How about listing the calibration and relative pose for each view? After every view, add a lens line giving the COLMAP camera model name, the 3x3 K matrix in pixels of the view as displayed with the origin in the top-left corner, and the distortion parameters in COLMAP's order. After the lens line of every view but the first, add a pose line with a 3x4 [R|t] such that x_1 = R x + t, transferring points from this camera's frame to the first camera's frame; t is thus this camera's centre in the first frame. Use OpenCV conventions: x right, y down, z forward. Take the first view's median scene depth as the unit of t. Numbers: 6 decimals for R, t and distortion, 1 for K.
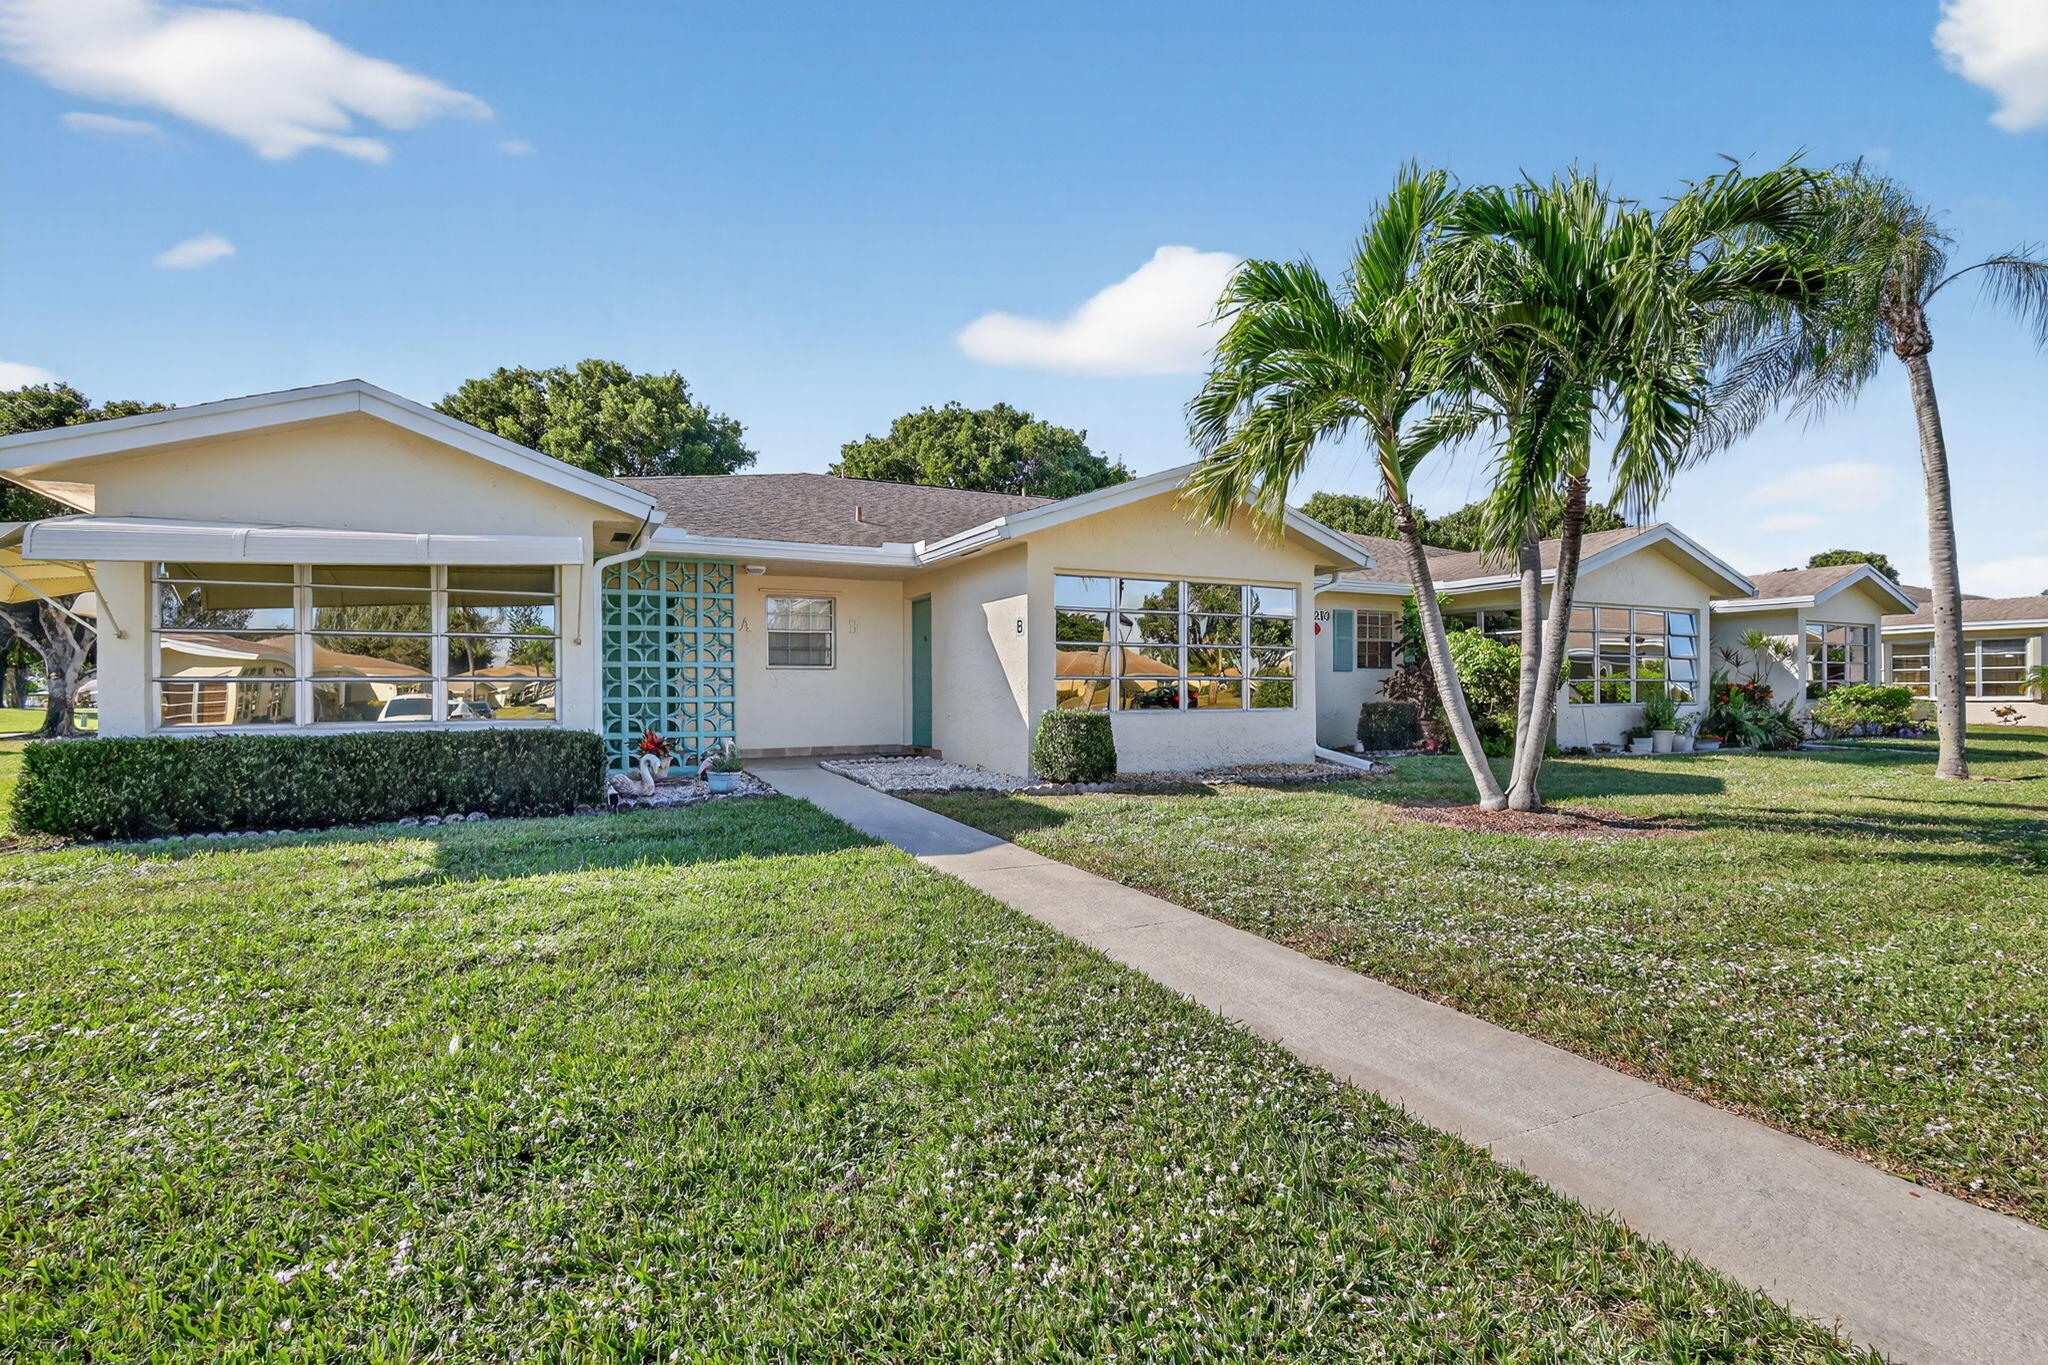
lens RADIAL K [[949.3, 0, 1024.0], [0, 949.3, 682.5], [0, 0, 1]] dist [-0.000195, 0.000050]
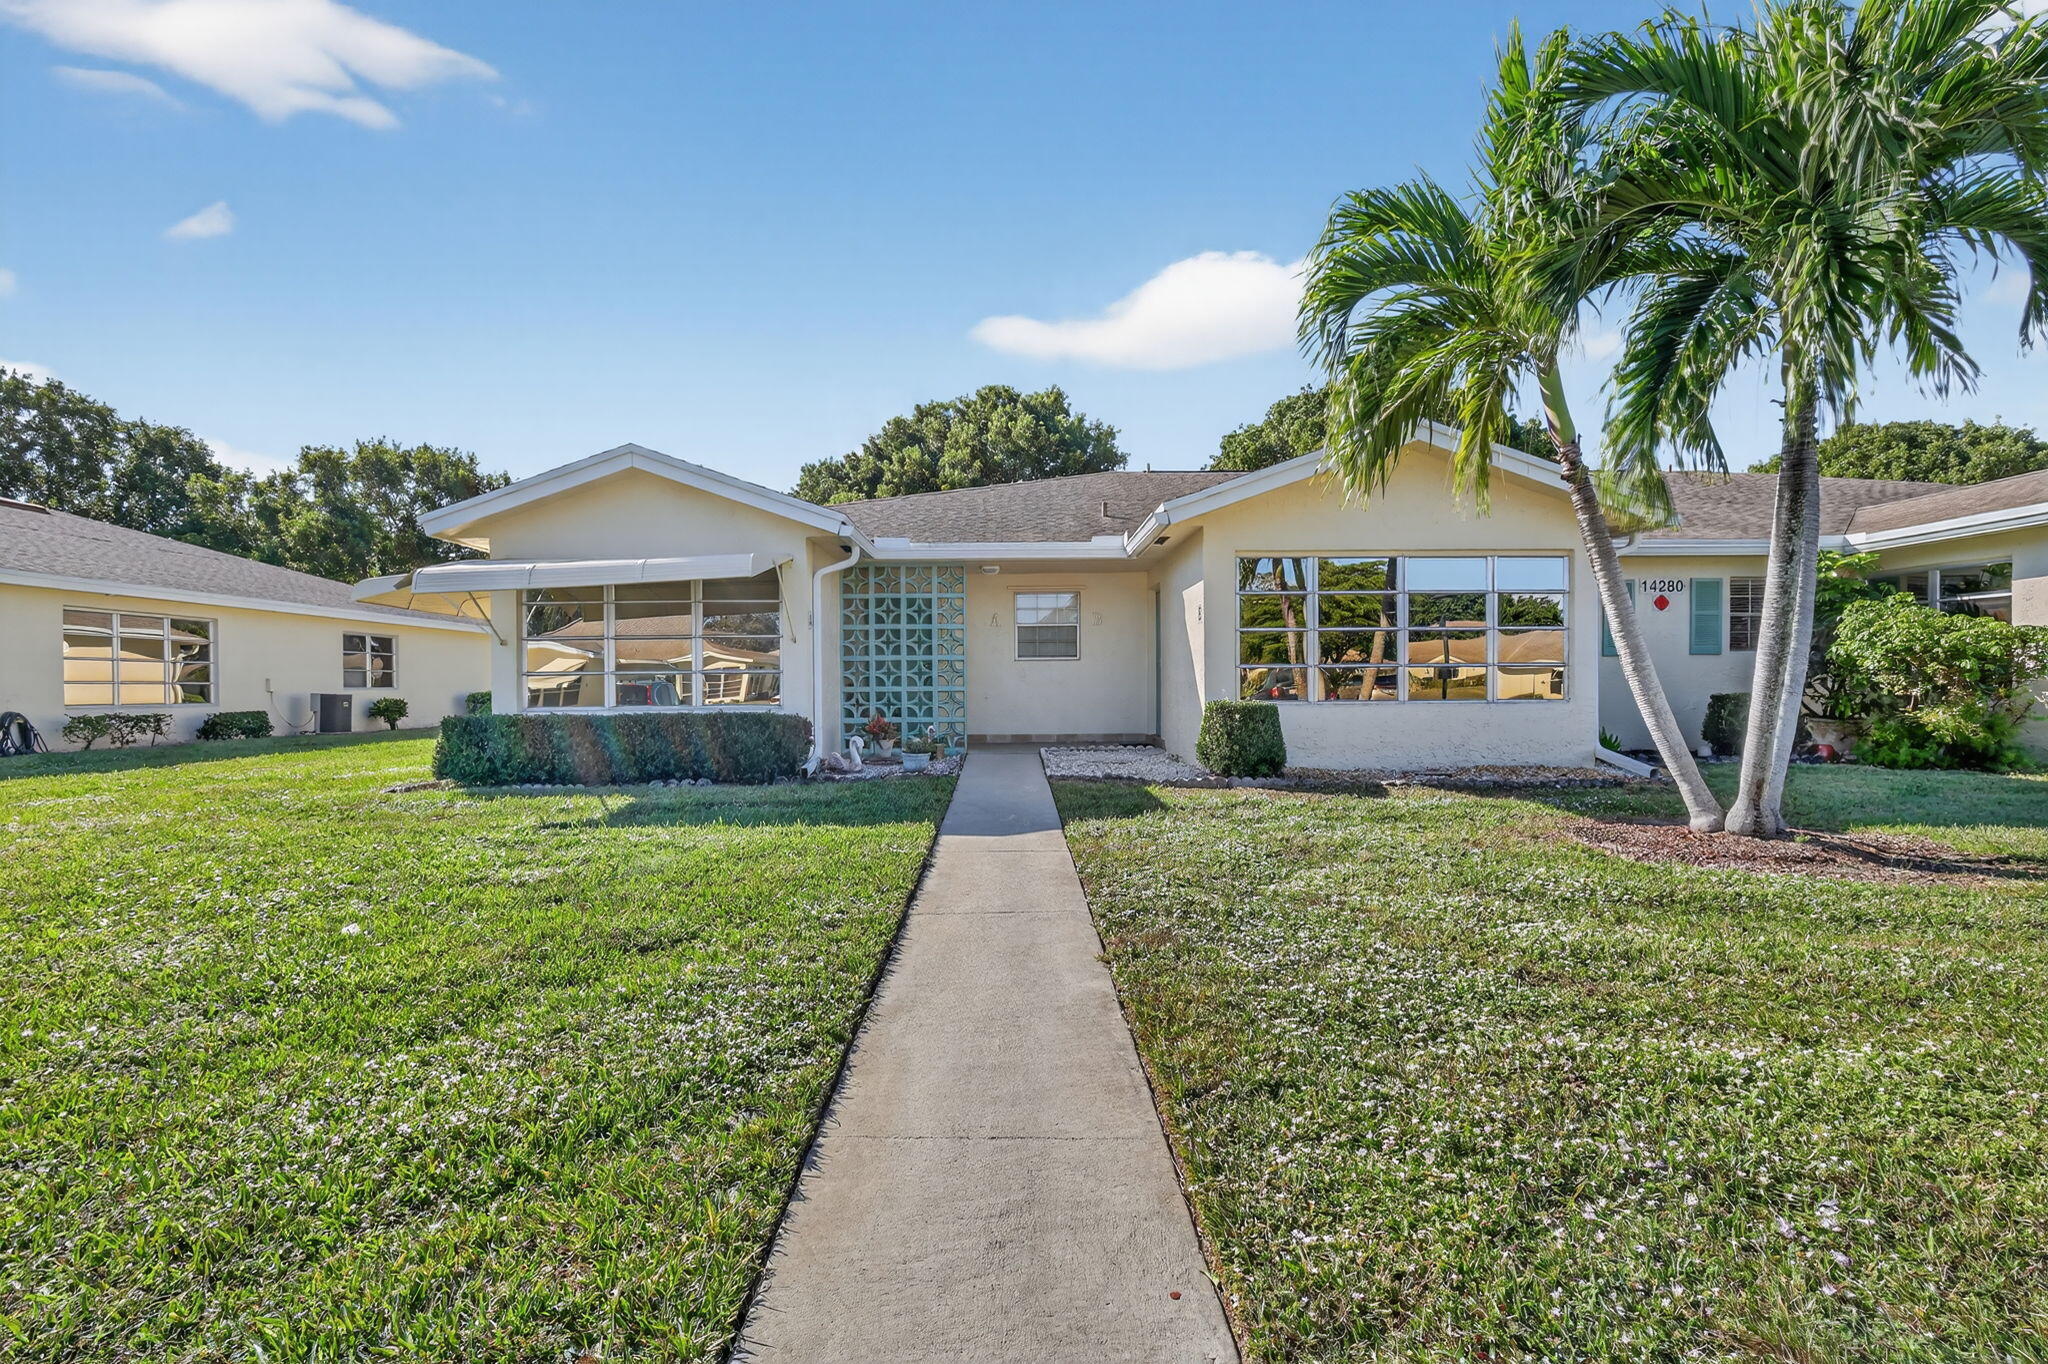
lens RADIAL K [[949.3, 0, 1024.0], [0, 949.3, 682.0], [0, 0, 1]] dist [-0.000195, 0.000050]
pose [[0.897789, -0.002670, -0.440417, 0.267906], [0.006198, 0.999959, 0.006574, 0.003361], [0.440382, -0.008632, 0.897769, 0.051520]]
